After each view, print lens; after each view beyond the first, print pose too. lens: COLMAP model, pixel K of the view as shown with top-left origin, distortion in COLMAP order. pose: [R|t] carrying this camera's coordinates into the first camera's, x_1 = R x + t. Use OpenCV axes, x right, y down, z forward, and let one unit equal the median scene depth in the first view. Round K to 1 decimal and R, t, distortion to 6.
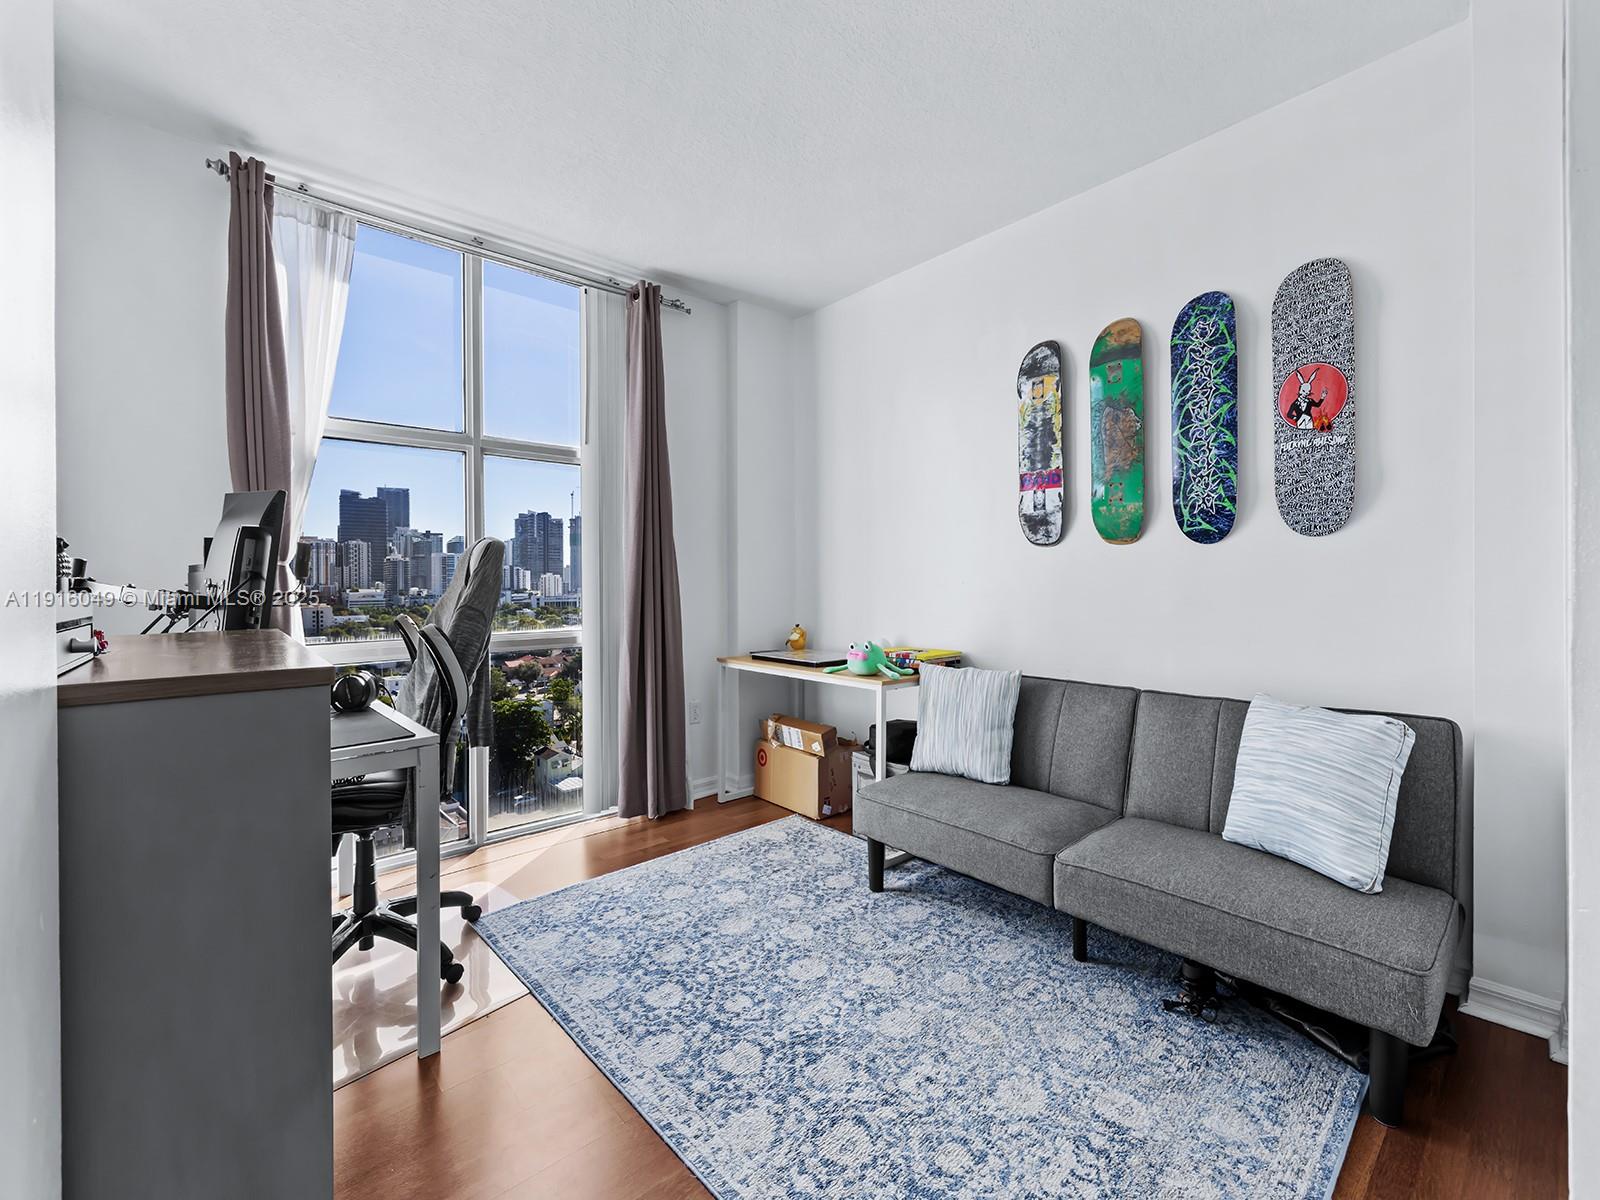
lens RADIAL K [[683.0, 0, 797.4], [0, 683.0, 584.5], [0, 0, 1]] dist [-0.016625, -0.000050]
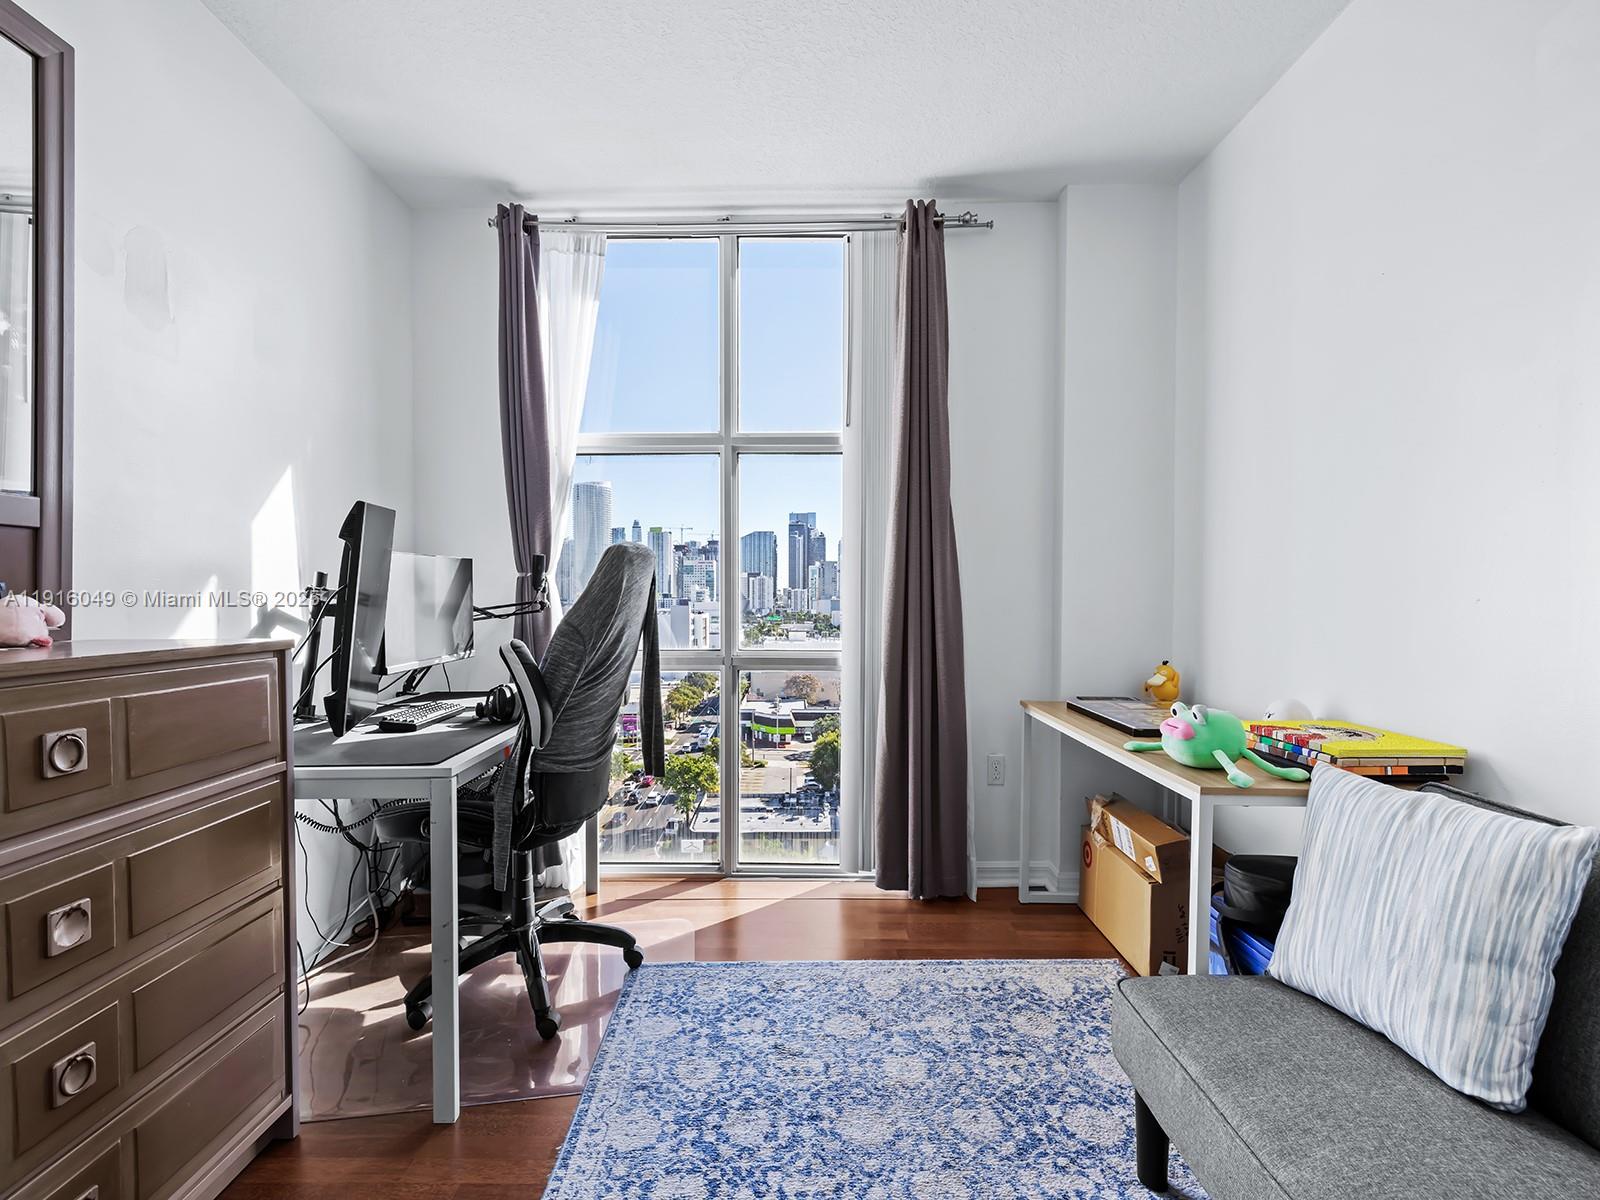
lens RADIAL K [[683.2, 0, 796.0], [0, 683.2, 607.9], [0, 0, 1]] dist [0.000165, -0.000348]
pose [[0.741171, 0.020392, -0.671006, 0.203993], [-0.007633, 0.999730, 0.021952, -0.004028], [0.671273, -0.011149, 0.741127, 0.338348]]
